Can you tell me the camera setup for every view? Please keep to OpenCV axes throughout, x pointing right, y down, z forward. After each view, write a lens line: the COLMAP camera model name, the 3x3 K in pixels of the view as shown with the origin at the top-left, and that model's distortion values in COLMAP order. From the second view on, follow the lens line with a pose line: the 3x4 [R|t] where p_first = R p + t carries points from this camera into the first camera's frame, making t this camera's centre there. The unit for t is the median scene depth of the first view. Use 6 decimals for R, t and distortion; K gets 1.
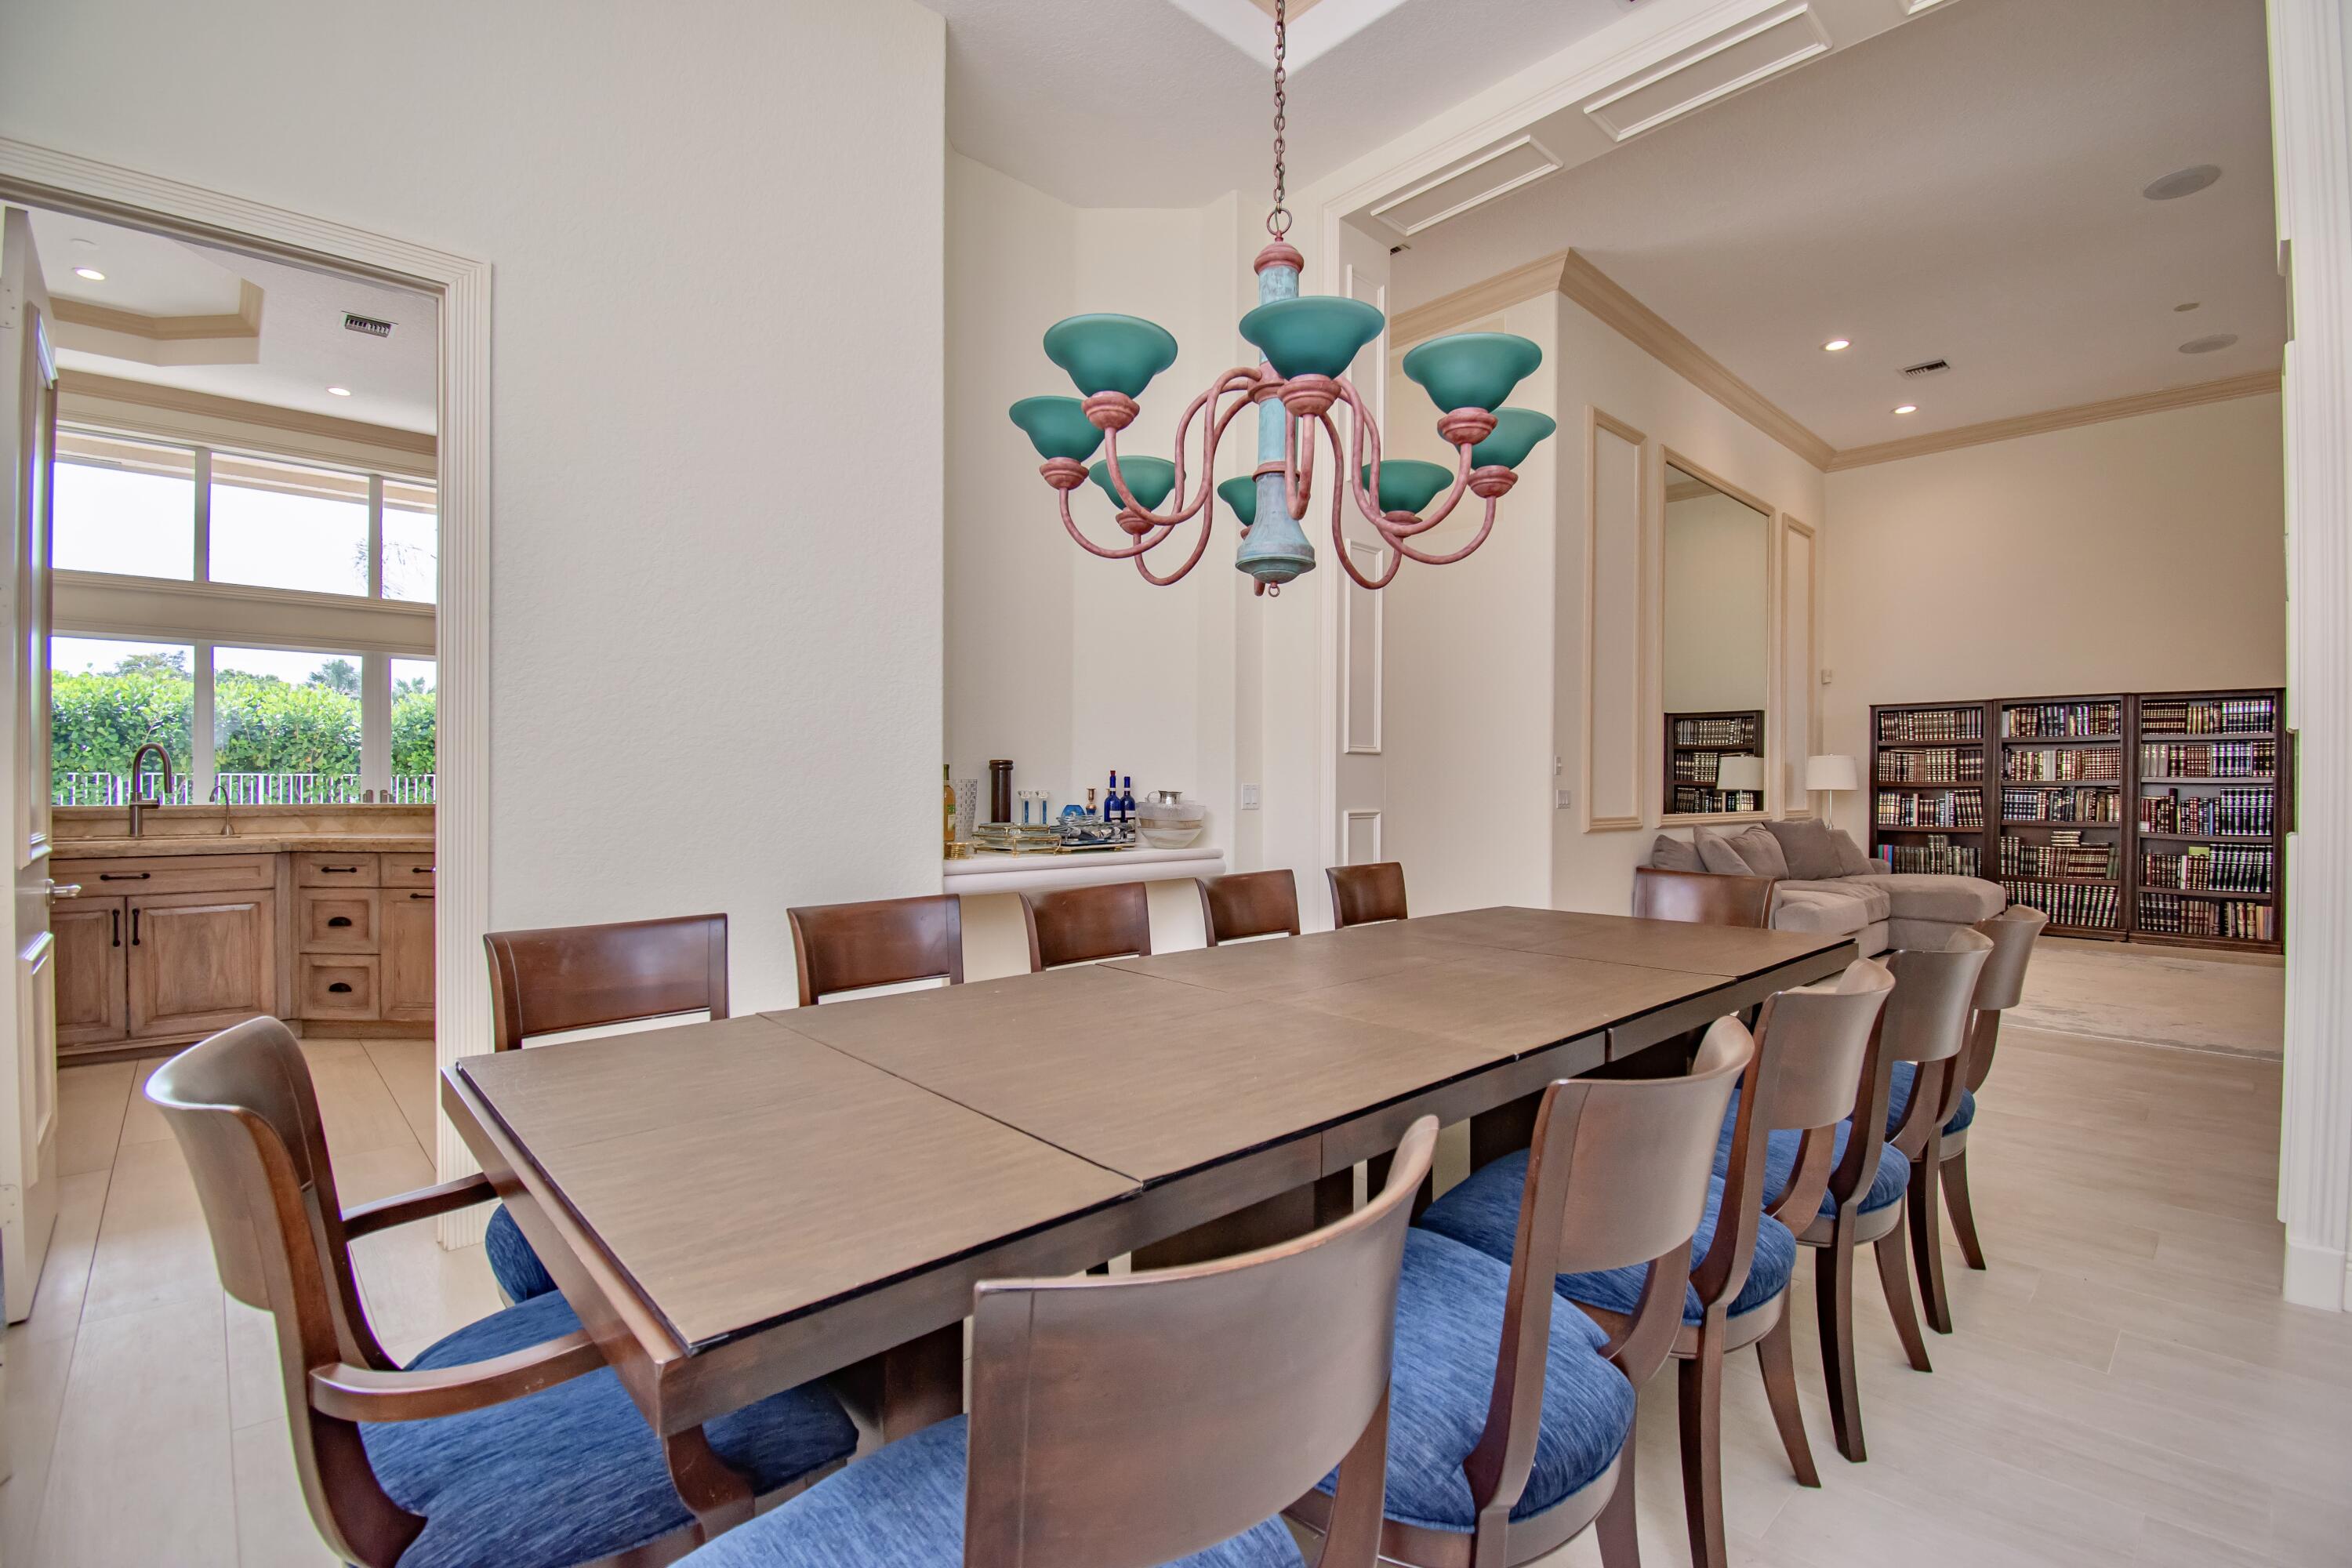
lens RADIAL K [[1043.0, 0, 1193.1], [0, 1043.0, 792.2], [0, 0, 1]] dist [0.020045, -0.025314]
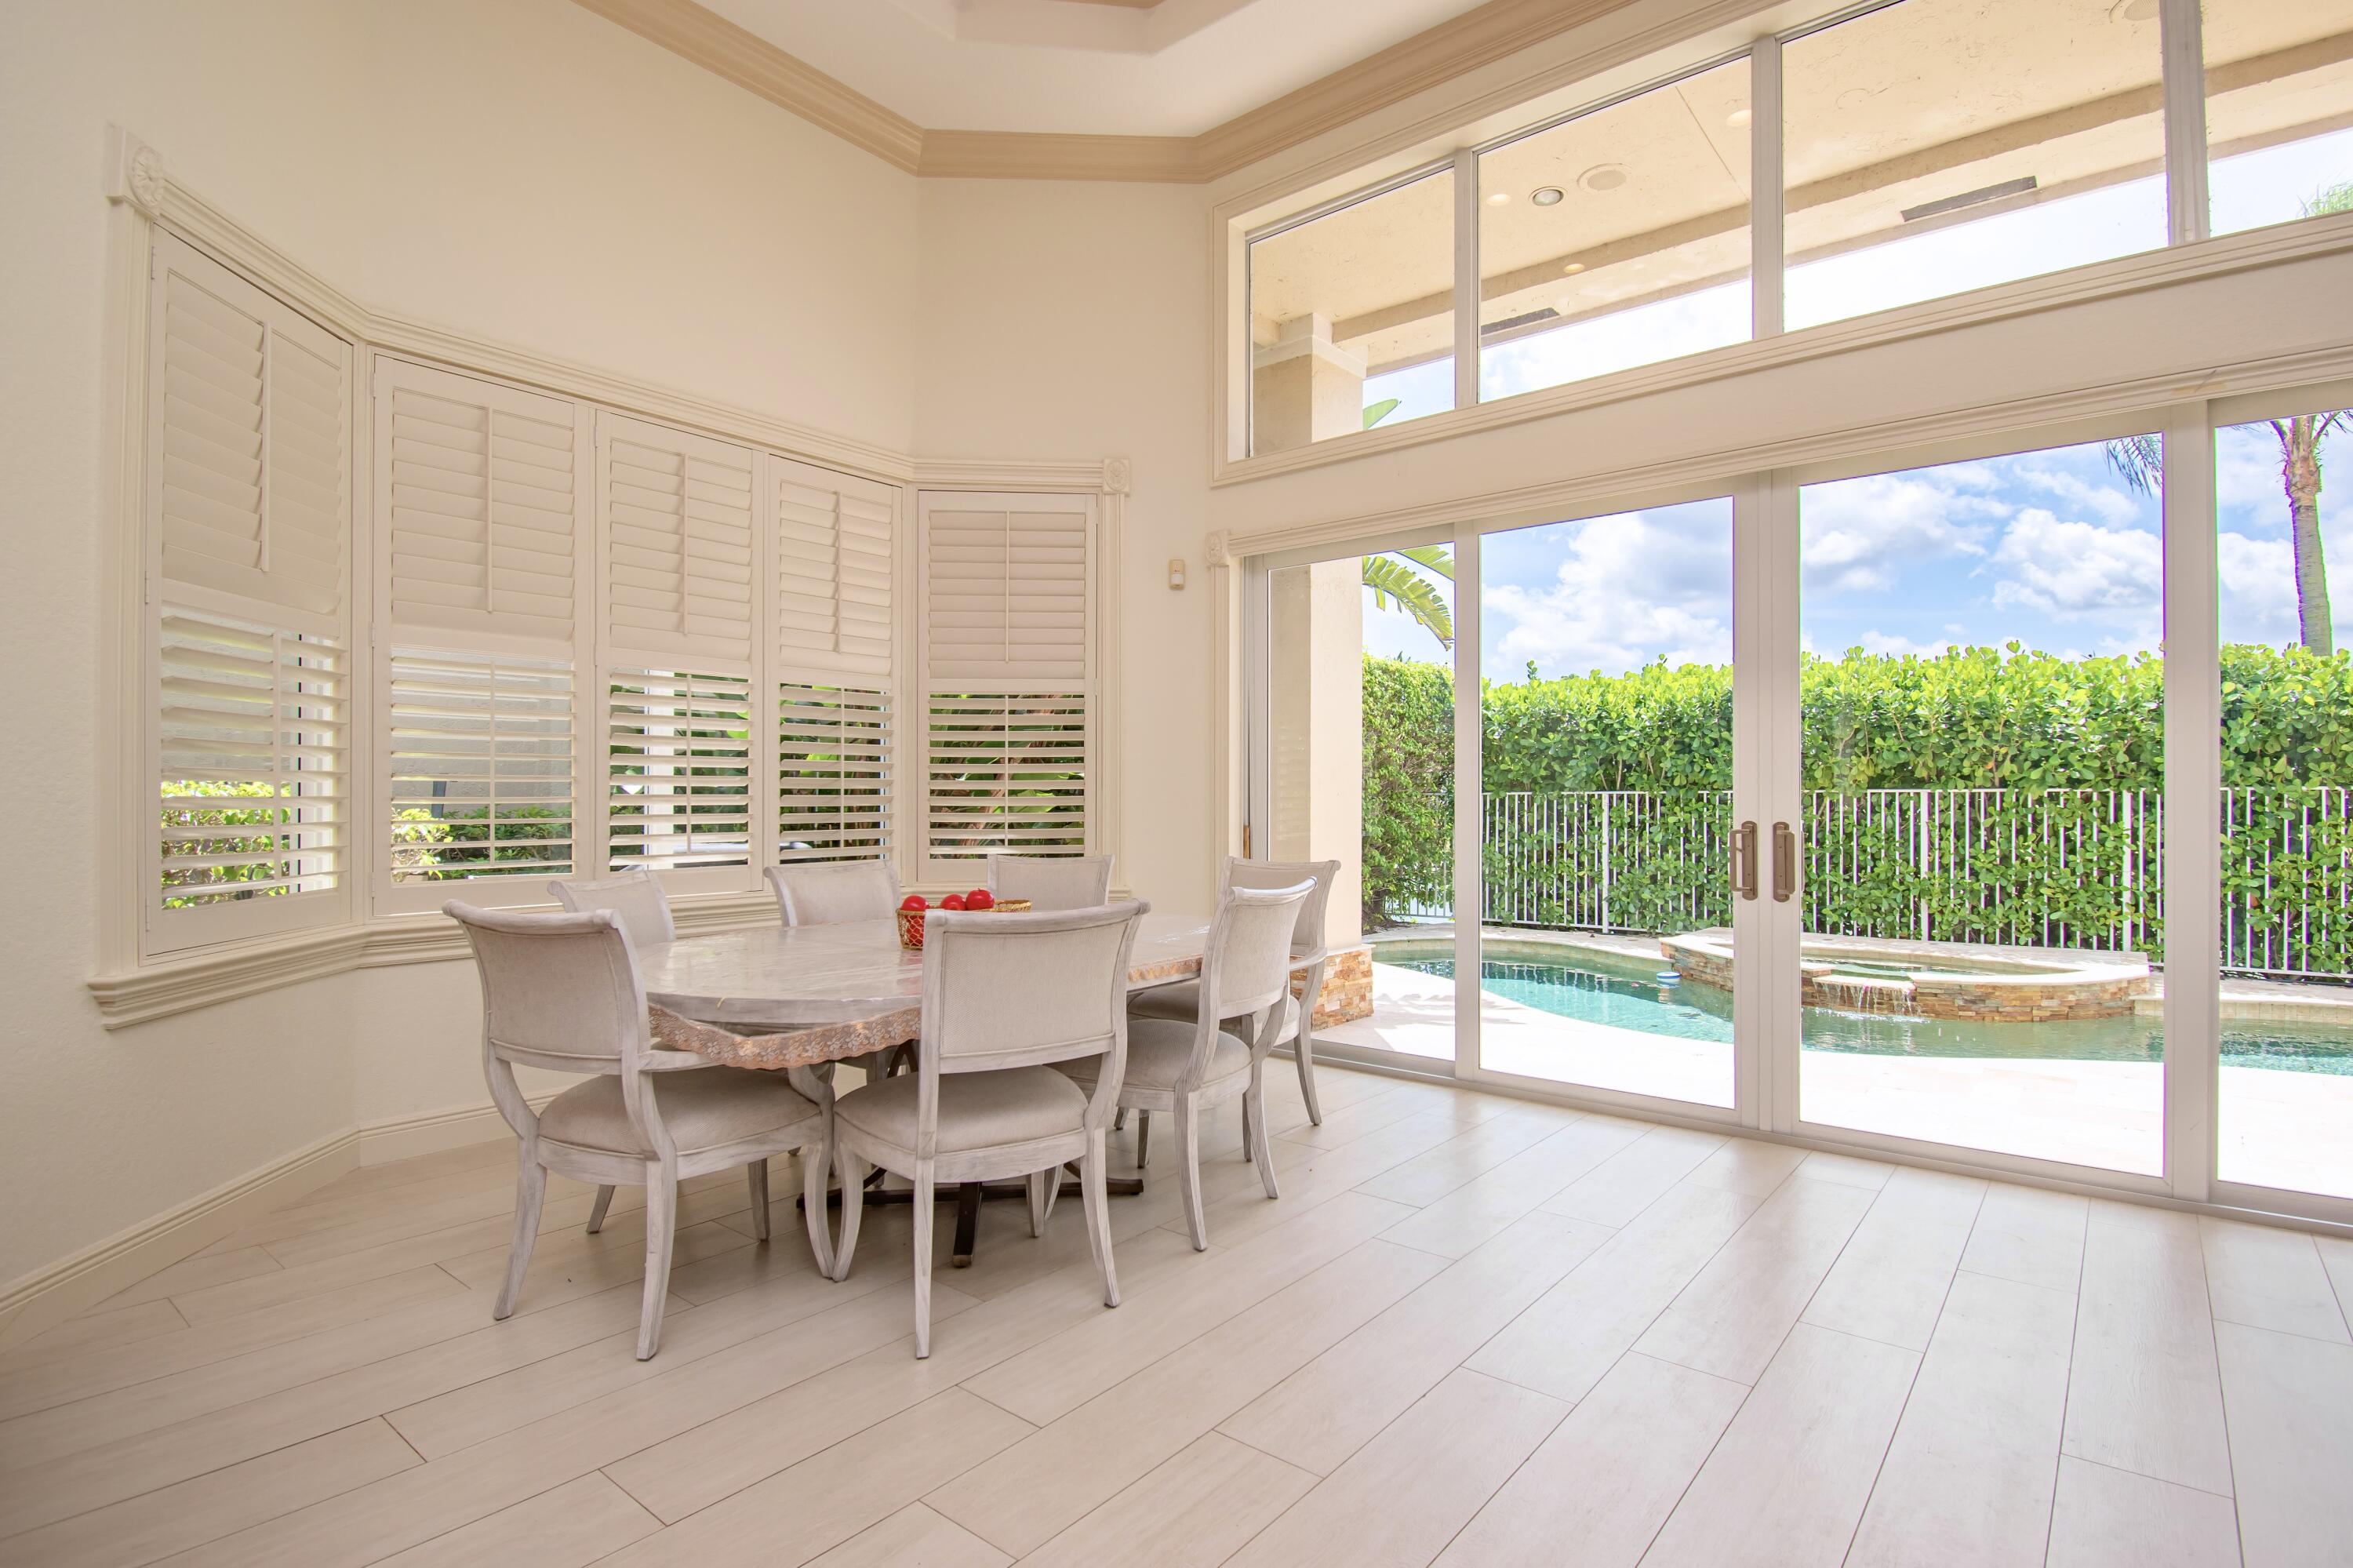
lens RADIAL K [[1147.4, 0, 1191.5], [0, 1147.4, 793.5], [0, 0, 1]] dist [0.020374, -0.026583]
pose [[0.127816, -0.010603, -0.991741, -0.234175], [-0.006238, 0.999914, -0.011495, -0.004005], [0.991778, 0.007656, 0.127739, 0.452906]]
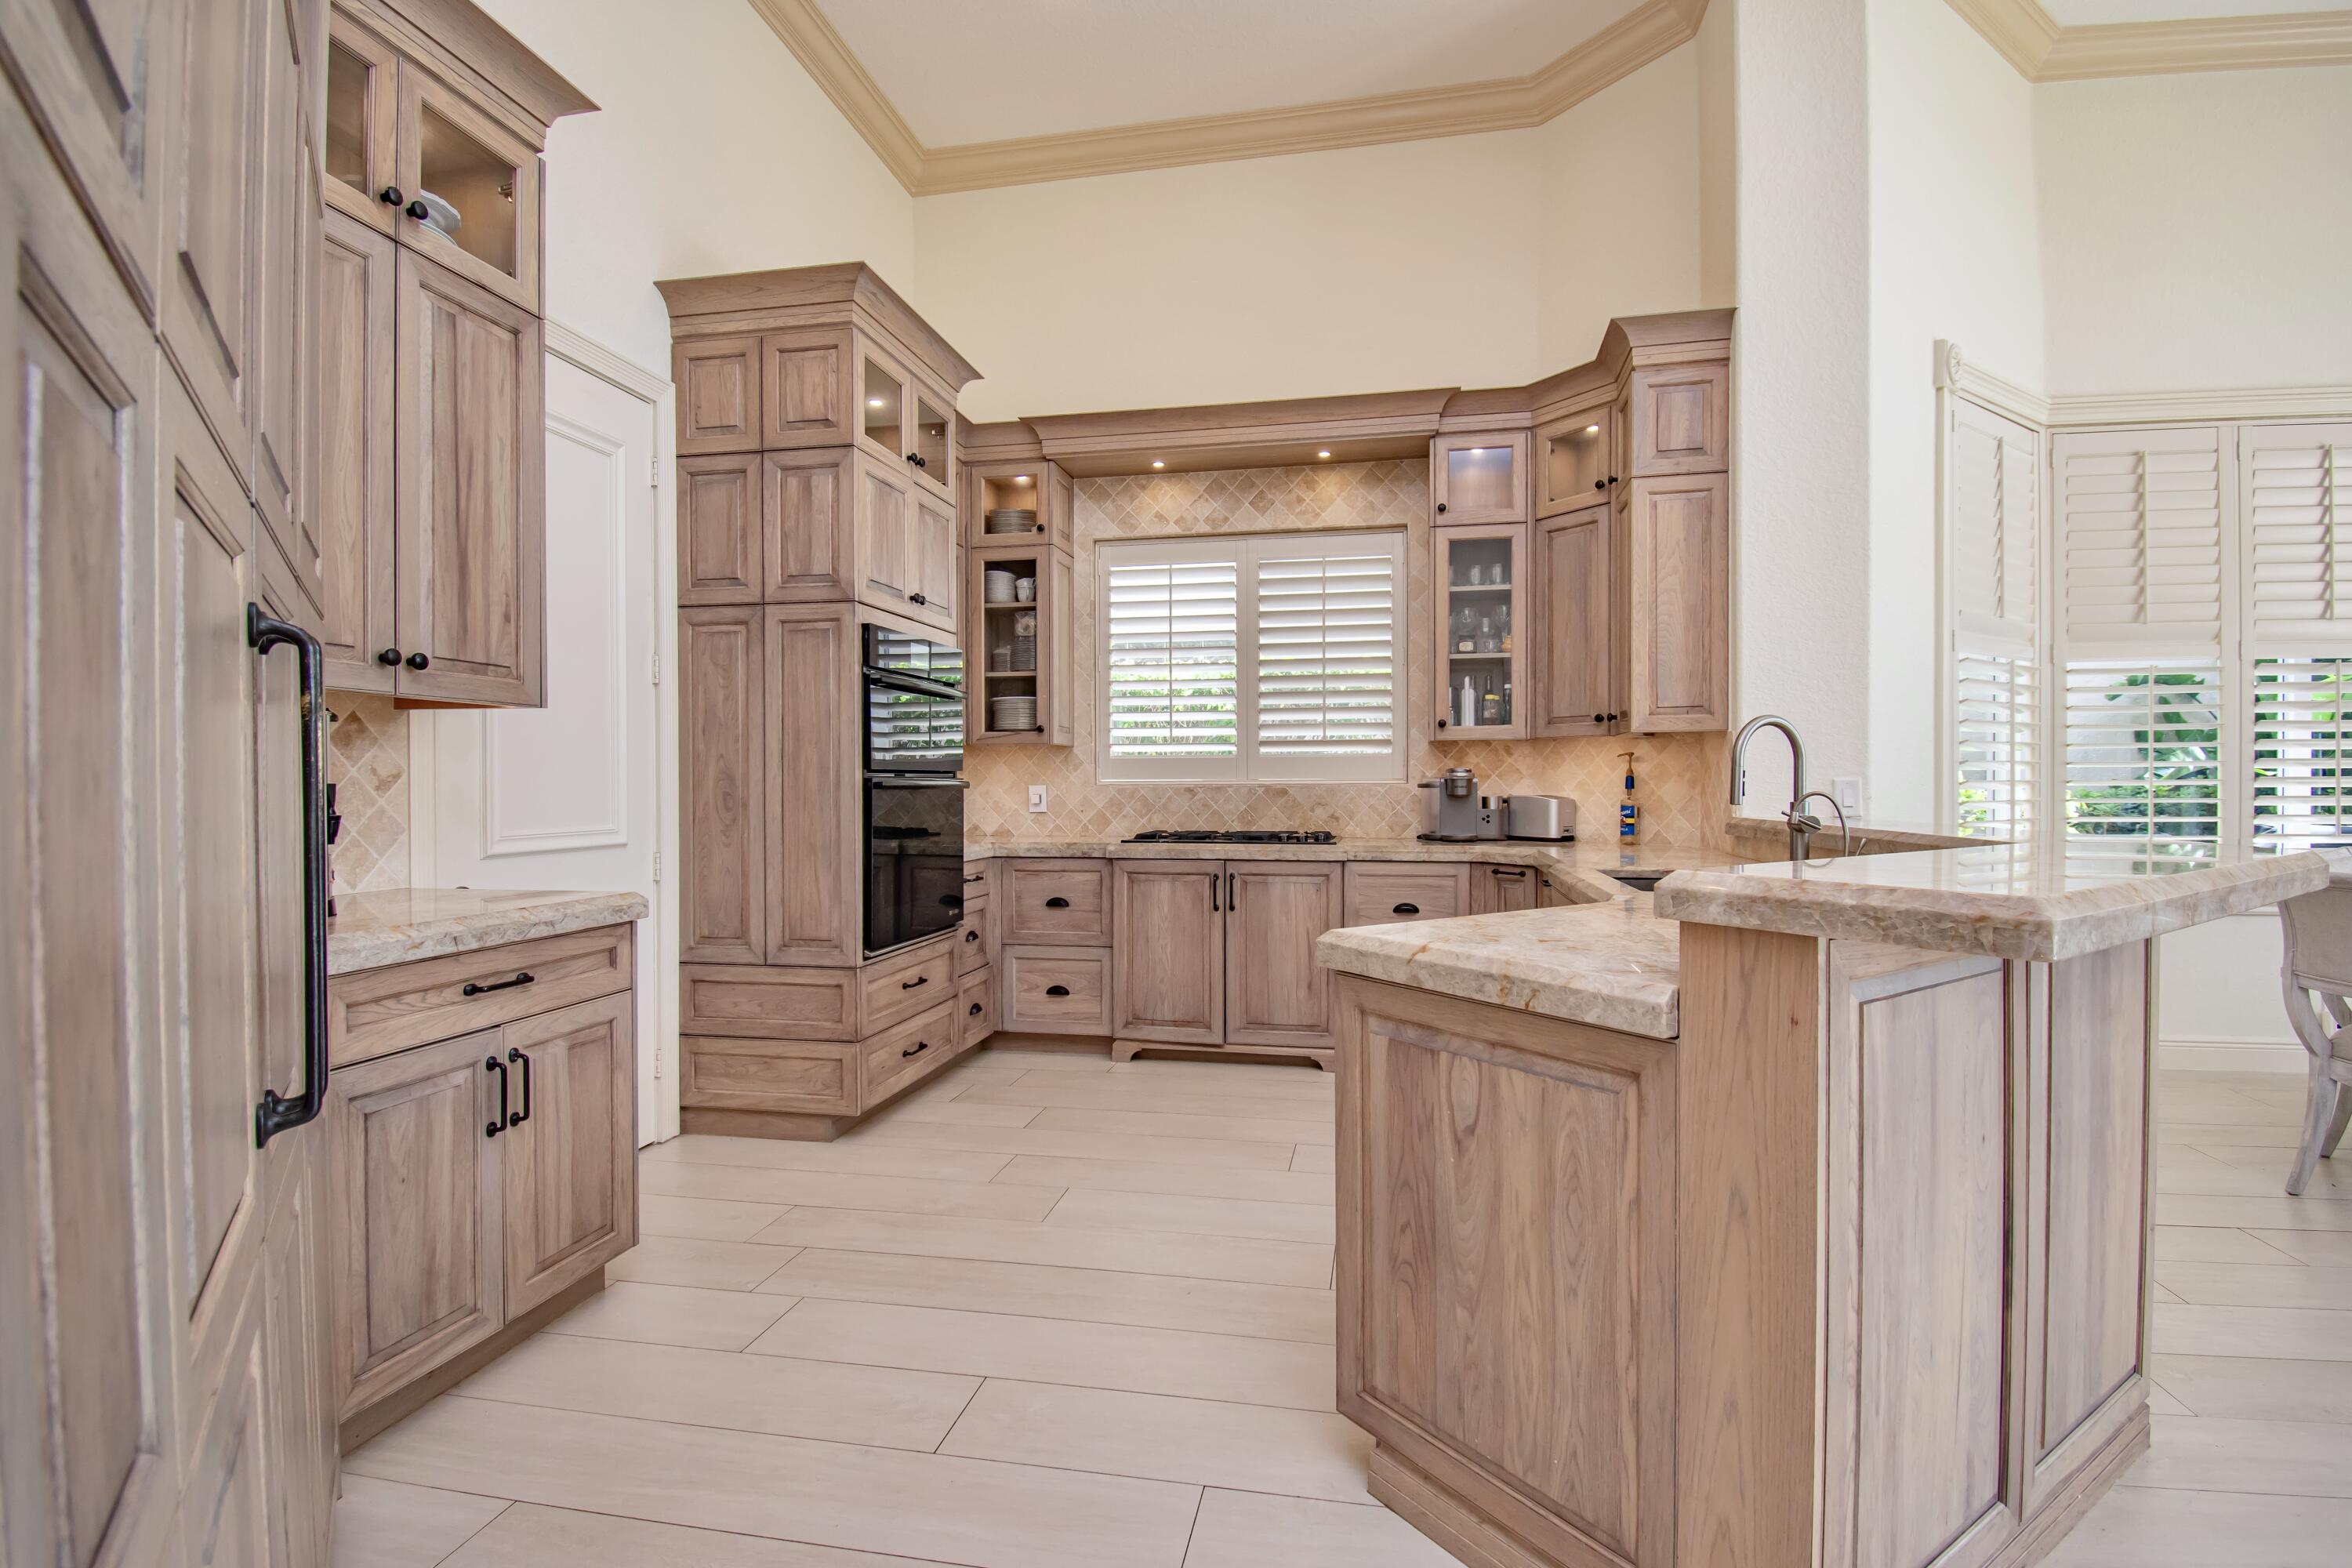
lens RADIAL K [[1083.4, 0, 1184.7], [0, 1083.4, 792.1], [0, 0, 1]] dist [0.020190, -0.027471]
pose [[-0.813146, 0.000754, -0.582059, -0.129896], [-0.006603, 0.999923, 0.010519, -0.003205], [0.582022, 0.012397, -0.813078, 0.413045]]
